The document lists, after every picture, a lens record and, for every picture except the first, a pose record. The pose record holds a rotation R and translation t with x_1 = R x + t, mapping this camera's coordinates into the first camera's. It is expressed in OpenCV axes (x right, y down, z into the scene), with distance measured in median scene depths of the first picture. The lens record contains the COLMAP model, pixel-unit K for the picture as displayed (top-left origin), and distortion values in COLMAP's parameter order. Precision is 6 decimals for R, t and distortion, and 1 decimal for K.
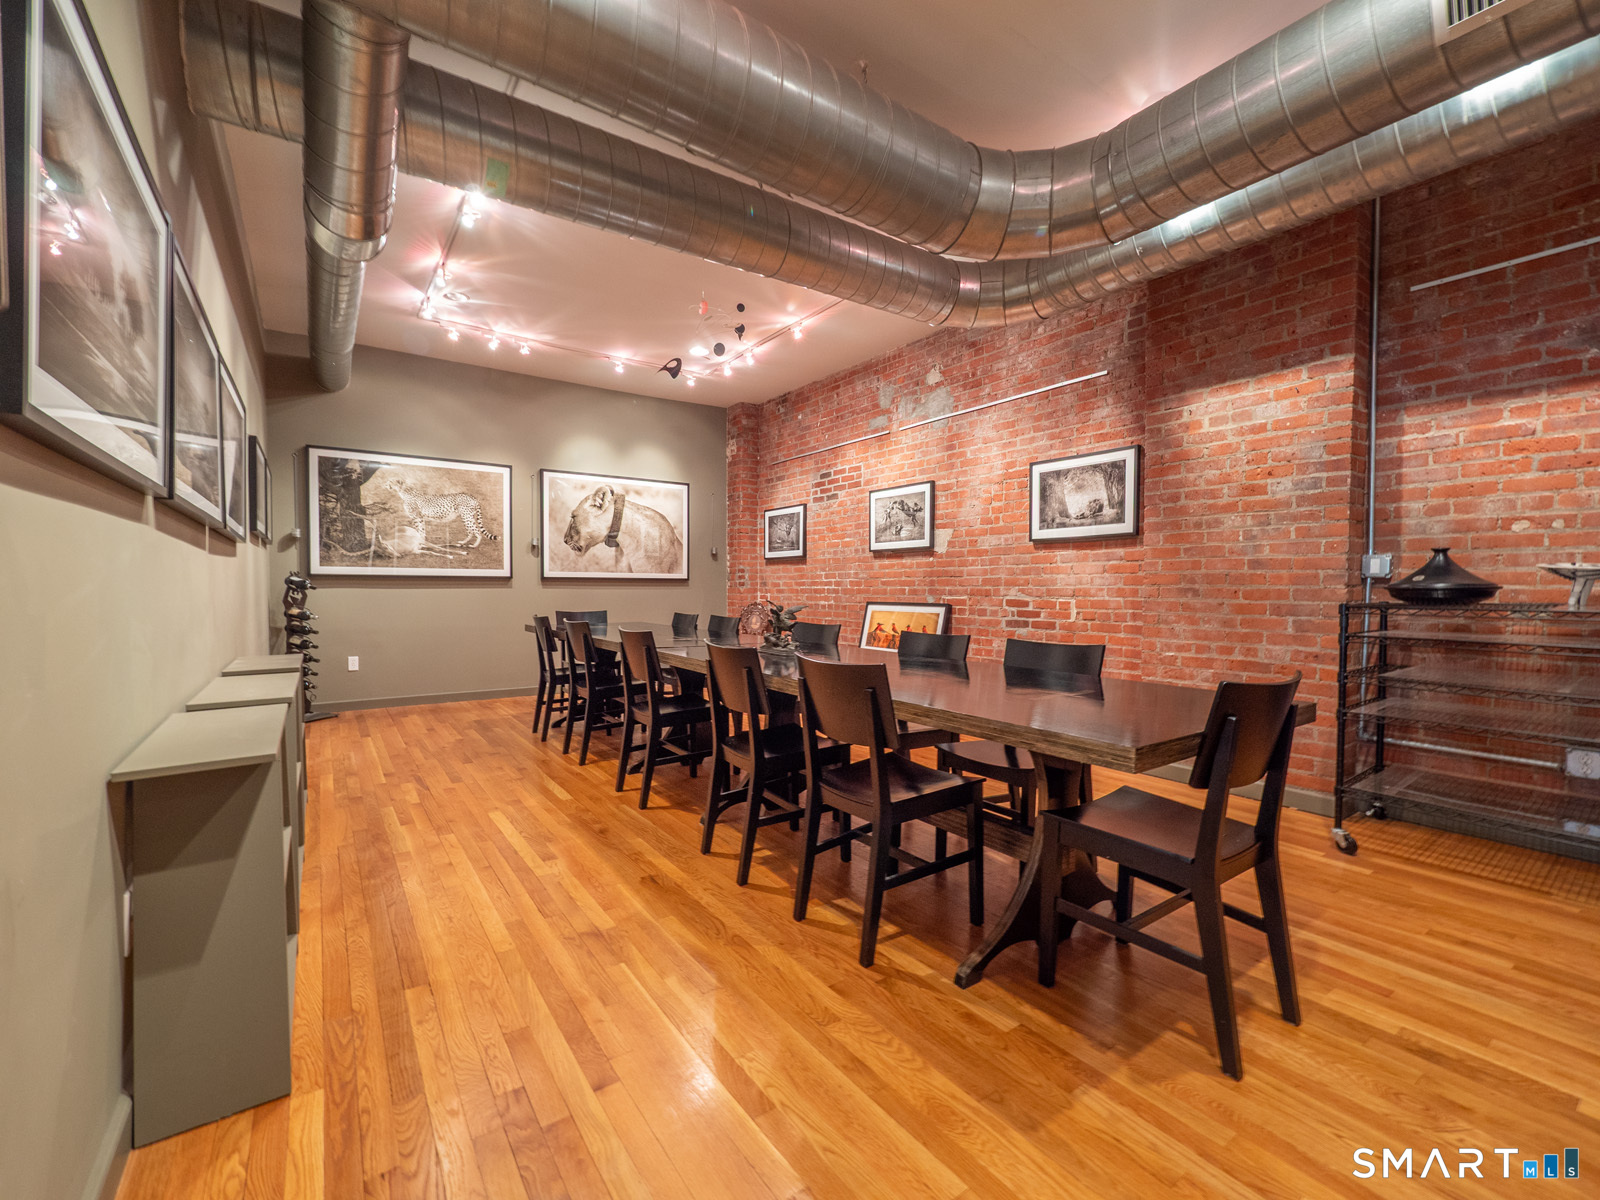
lens RADIAL K [[693.7, 0, 801.4], [0, 693.7, 569.5], [0, 0, 1]] dist [-0.000183, -0.000104]
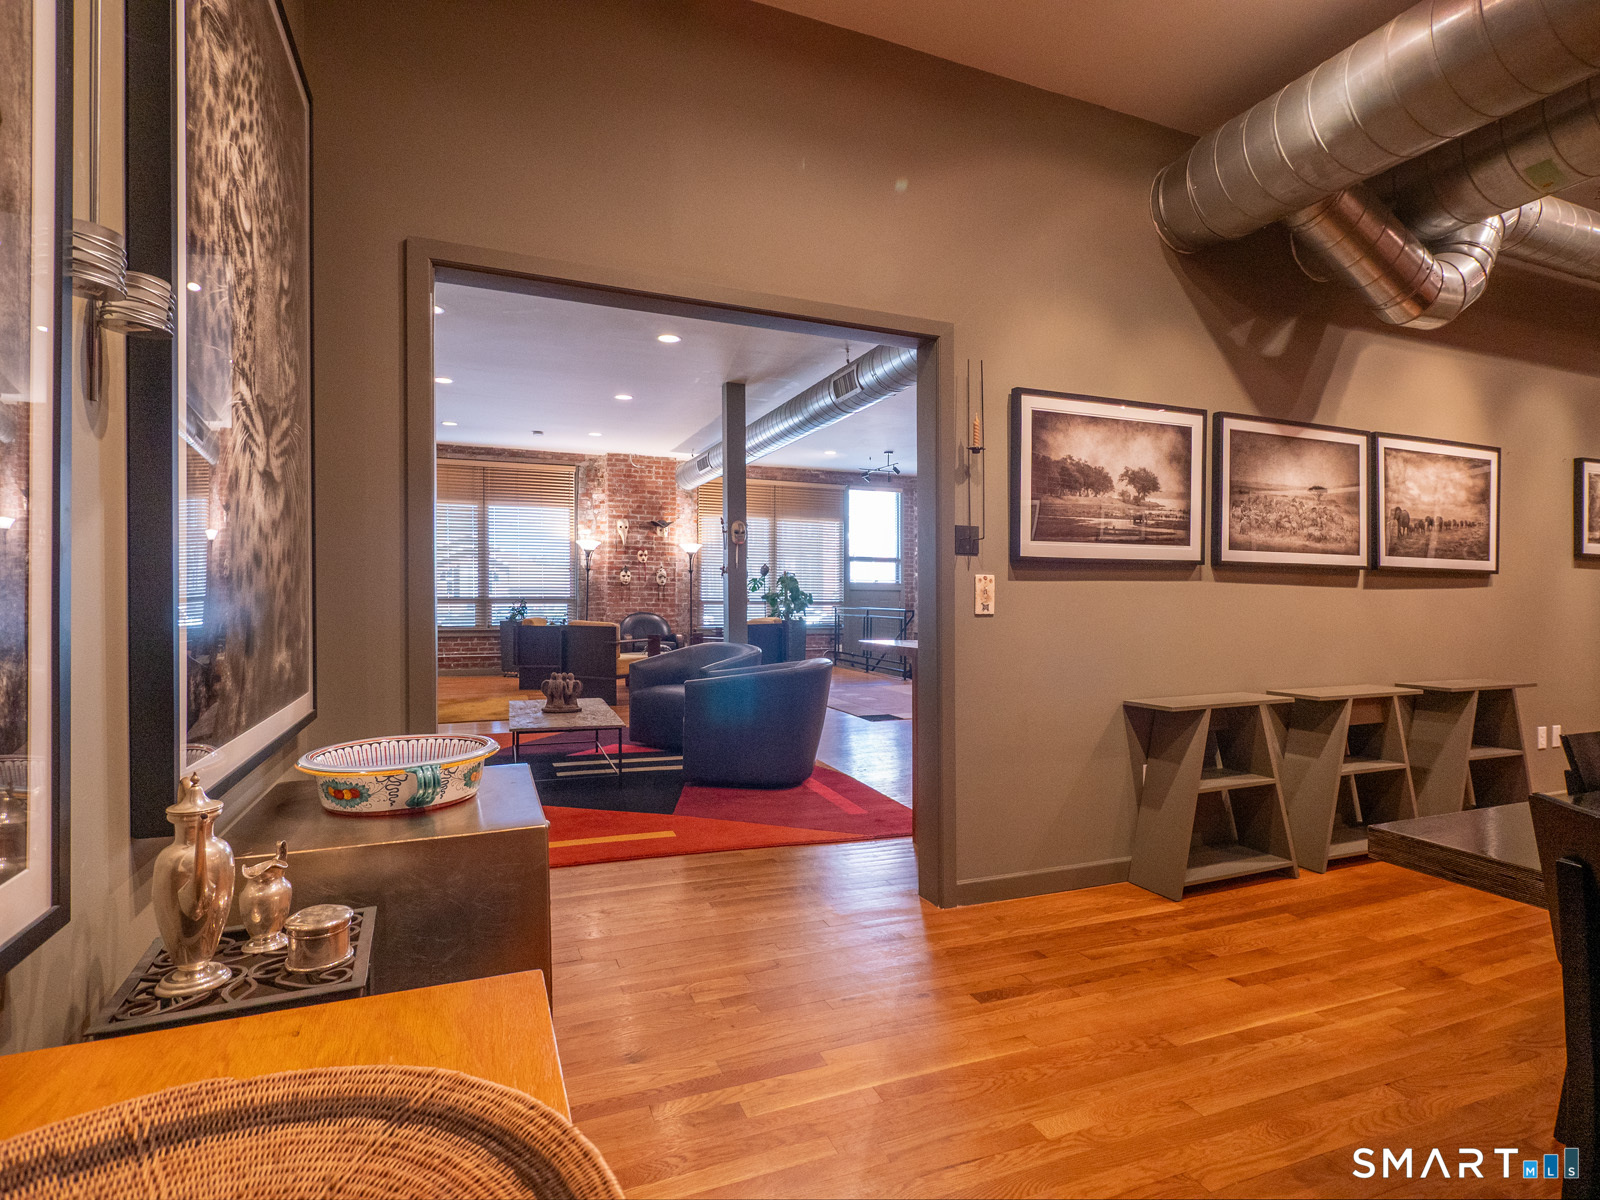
lens RADIAL K [[817.2, 0, 800.0], [0, 817.2, 600.0], [0, 0, 1]] dist [0.000103, -0.000049]
pose [[-0.222279, 0.007851, -0.974952, 1.250806], [0.016918, 0.999848, 0.004195, -0.047212], [0.974836, -0.015562, -0.222378, 0.420892]]
